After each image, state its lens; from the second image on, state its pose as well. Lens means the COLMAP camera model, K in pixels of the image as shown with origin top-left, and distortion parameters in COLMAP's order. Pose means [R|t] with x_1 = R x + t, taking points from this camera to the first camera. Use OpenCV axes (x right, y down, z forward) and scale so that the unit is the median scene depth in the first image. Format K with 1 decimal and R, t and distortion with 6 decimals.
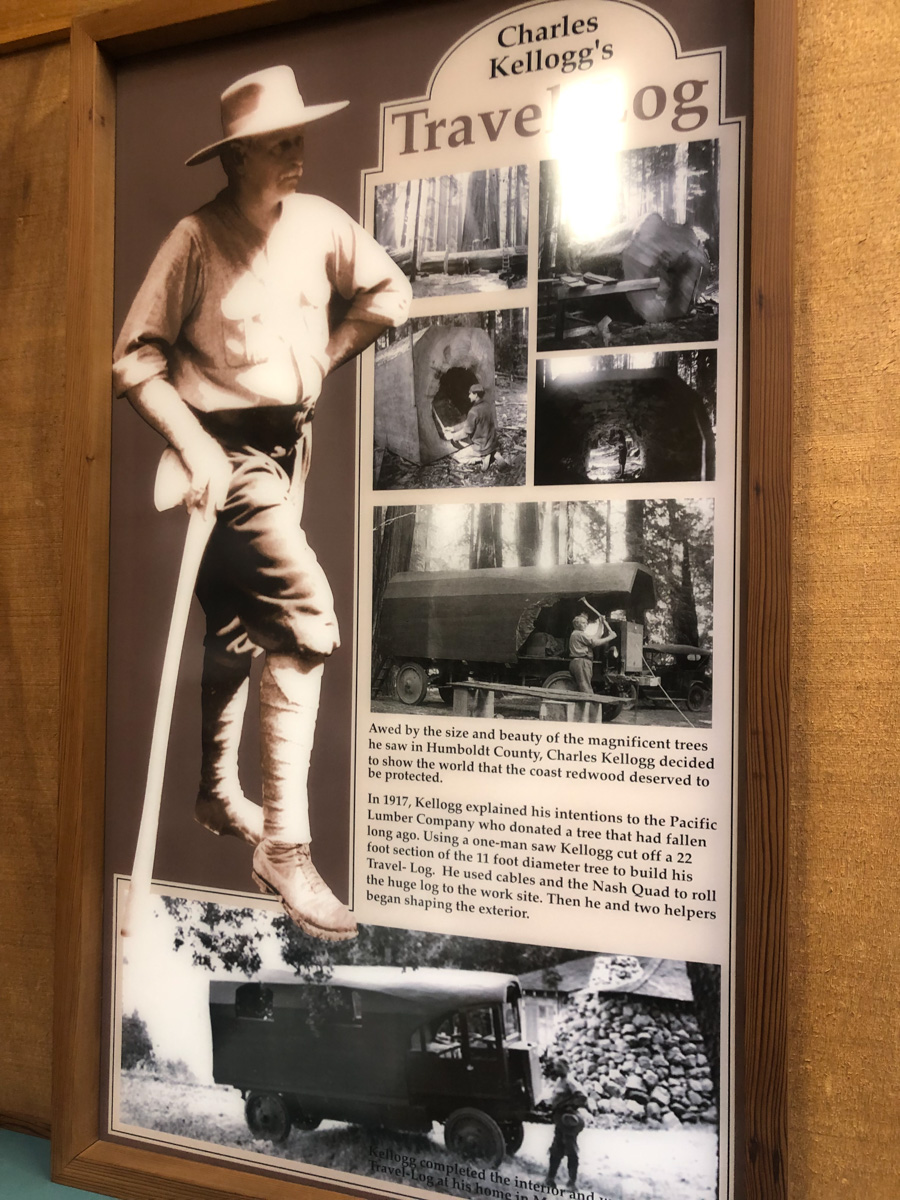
lens RADIAL K [[961.0, 0, 452.9], [0, 961.0, 605.6], [0, 0, 1]] dist [0.015400, 0.001561]
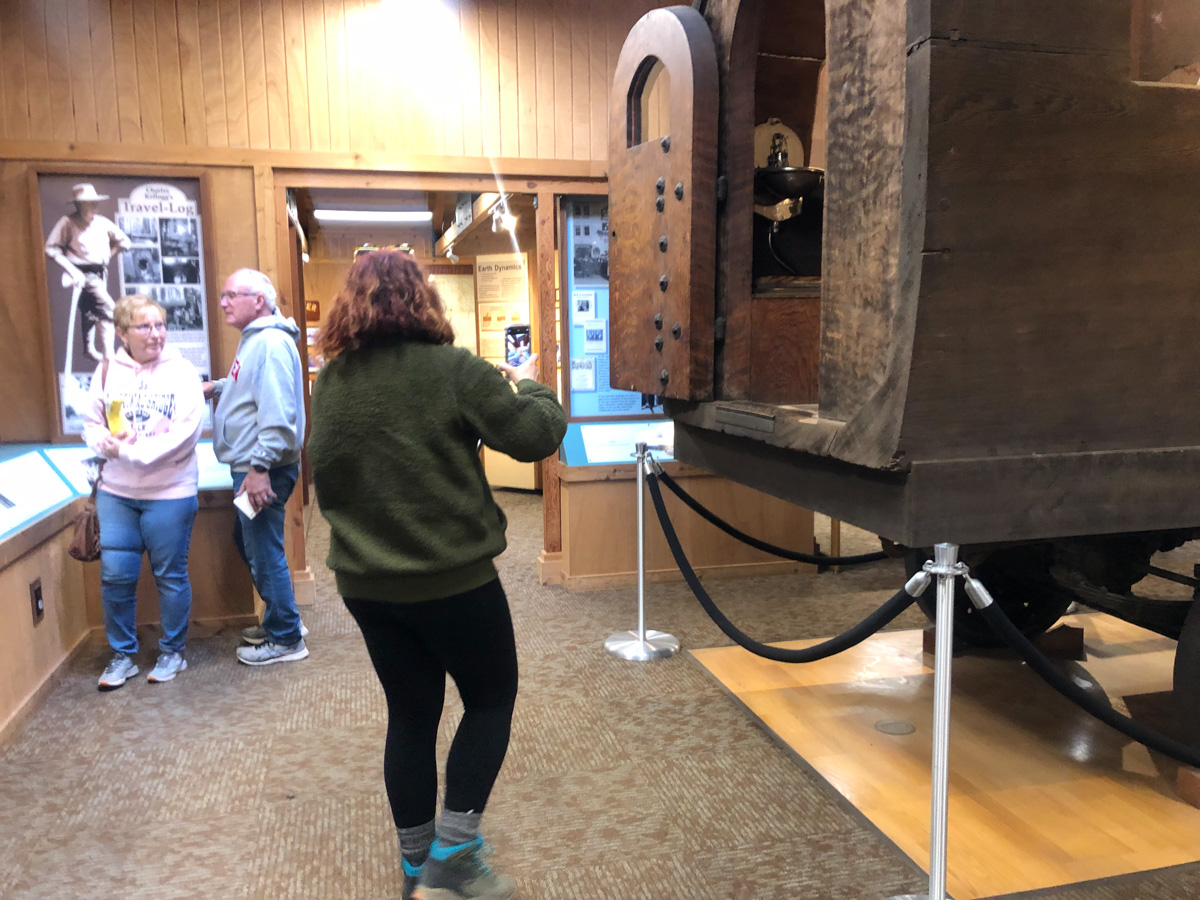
lens RADIAL K [[961.0, 0, 606.6], [0, 961.0, 451.1], [0, 0, 1]] dist [0.015400, 0.001561]
pose [[0.827899, -0.094312, 0.552891, -0.828283], [0.015469, 0.989226, 0.145579, 0.039881], [-0.560663, -0.111972, 0.820438, -4.336835]]
